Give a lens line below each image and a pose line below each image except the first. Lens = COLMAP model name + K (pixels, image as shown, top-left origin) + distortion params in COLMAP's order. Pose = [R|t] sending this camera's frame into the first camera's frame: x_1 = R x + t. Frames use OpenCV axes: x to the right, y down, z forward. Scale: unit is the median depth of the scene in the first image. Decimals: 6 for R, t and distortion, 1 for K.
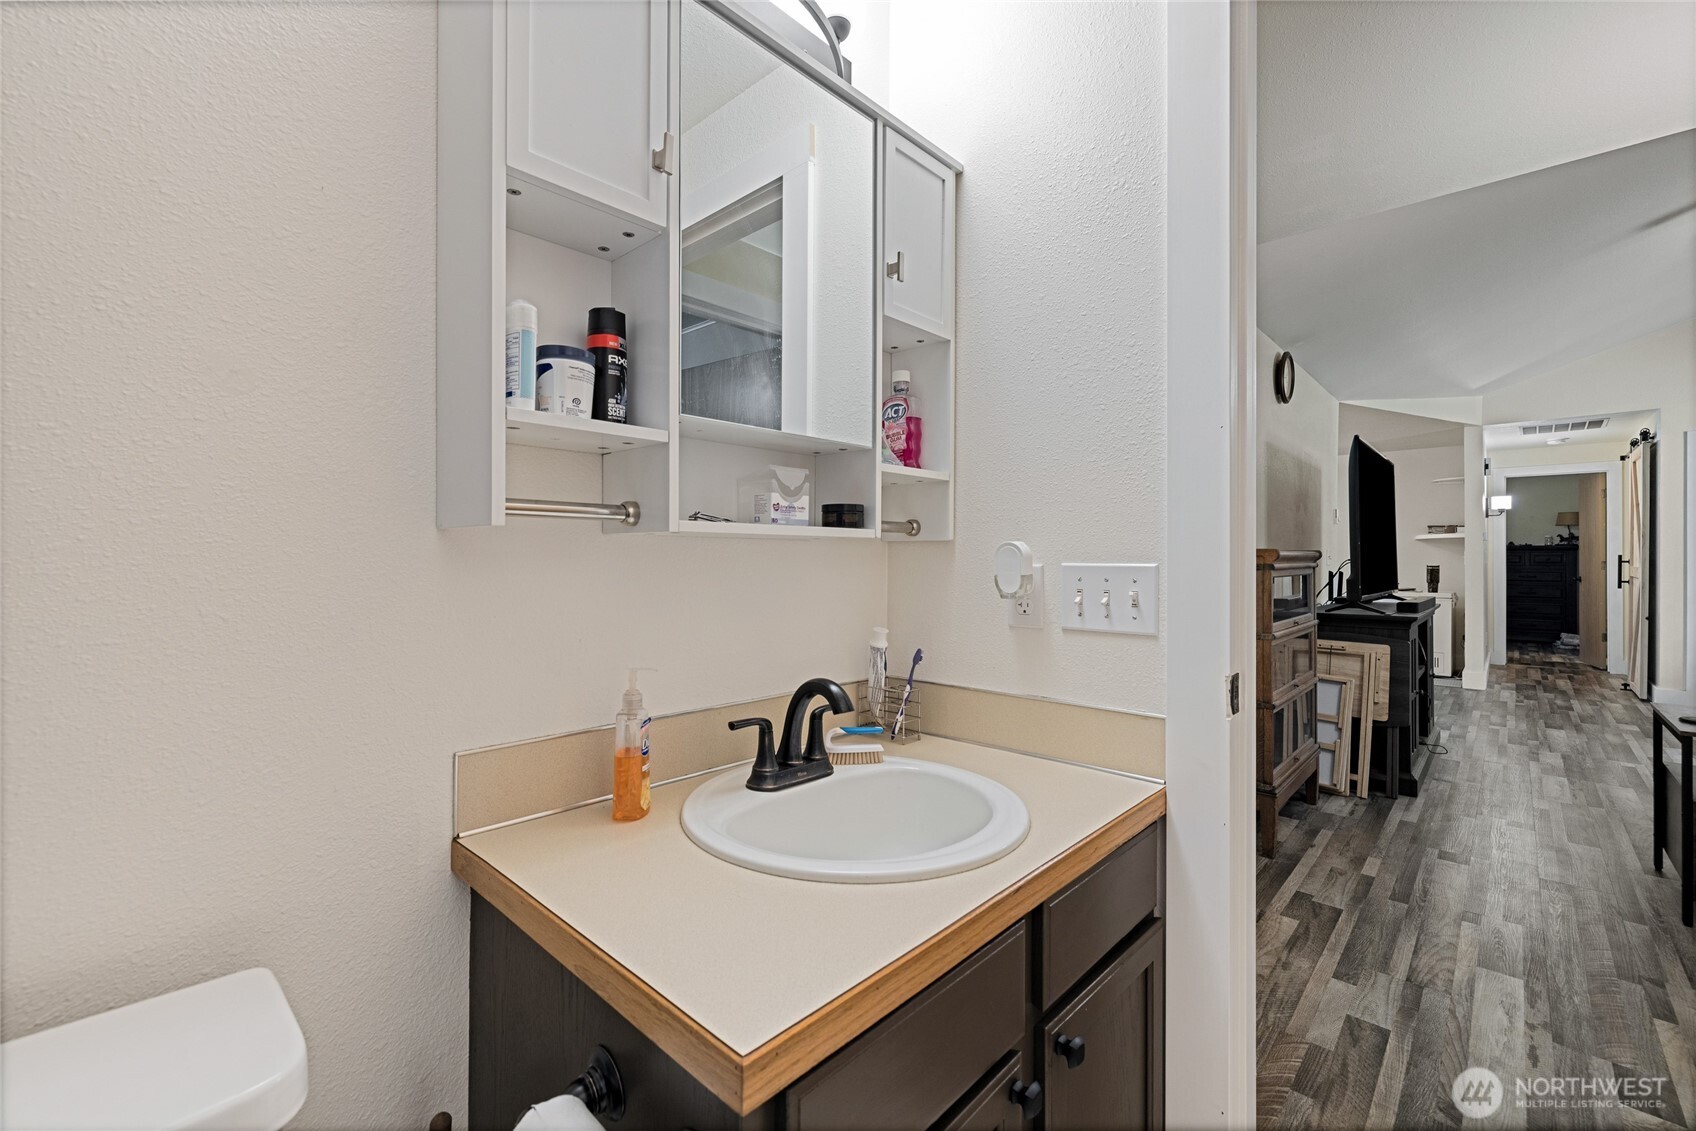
lens RADIAL K [[712.3, 0, 823.7], [0, 712.3, 553.5], [0, 0, 1]] dist [0.002065, 0.000406]
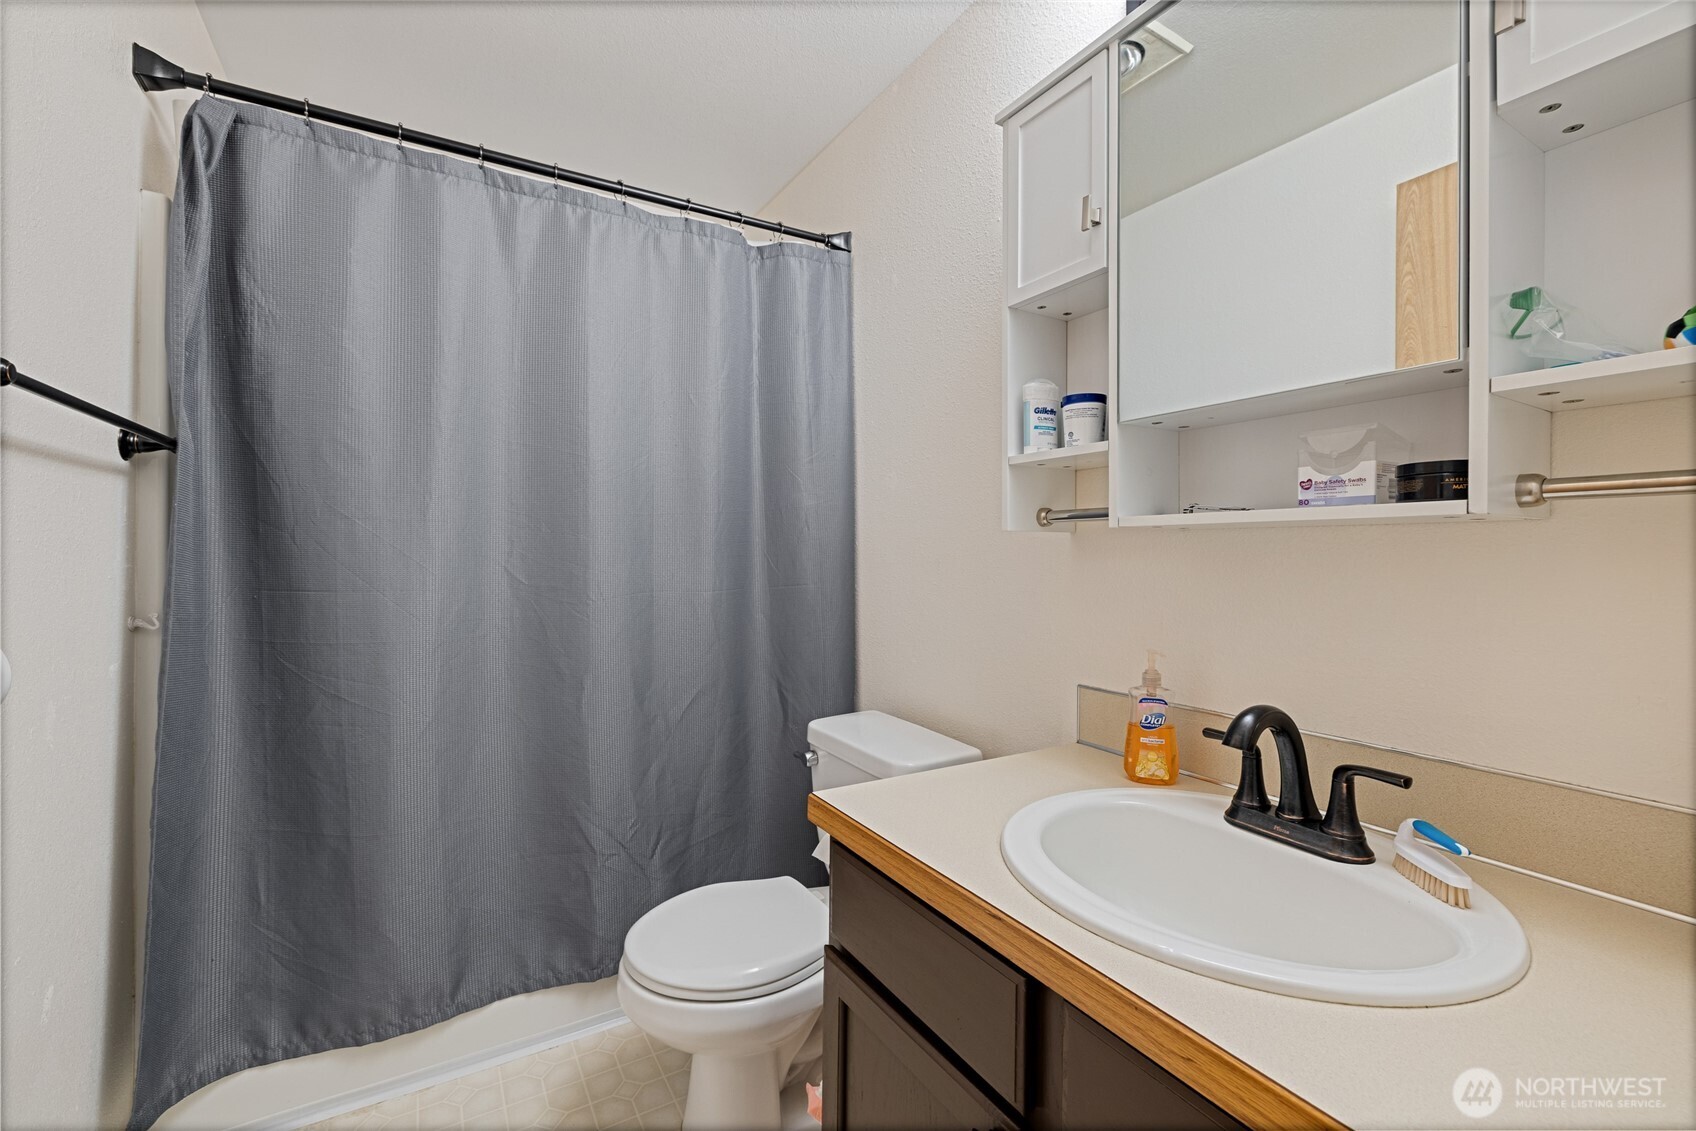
lens RADIAL K [[712.3, 0, 831.6], [0, 712.3, 559.3], [0, 0, 1]] dist [0.002065, 0.000406]
pose [[-0.278407, 0.000729, -0.960463, 0.797336], [0.001690, 0.999999, 0.000269, 0.014194], [0.960462, -0.001549, -0.278408, 0.704290]]
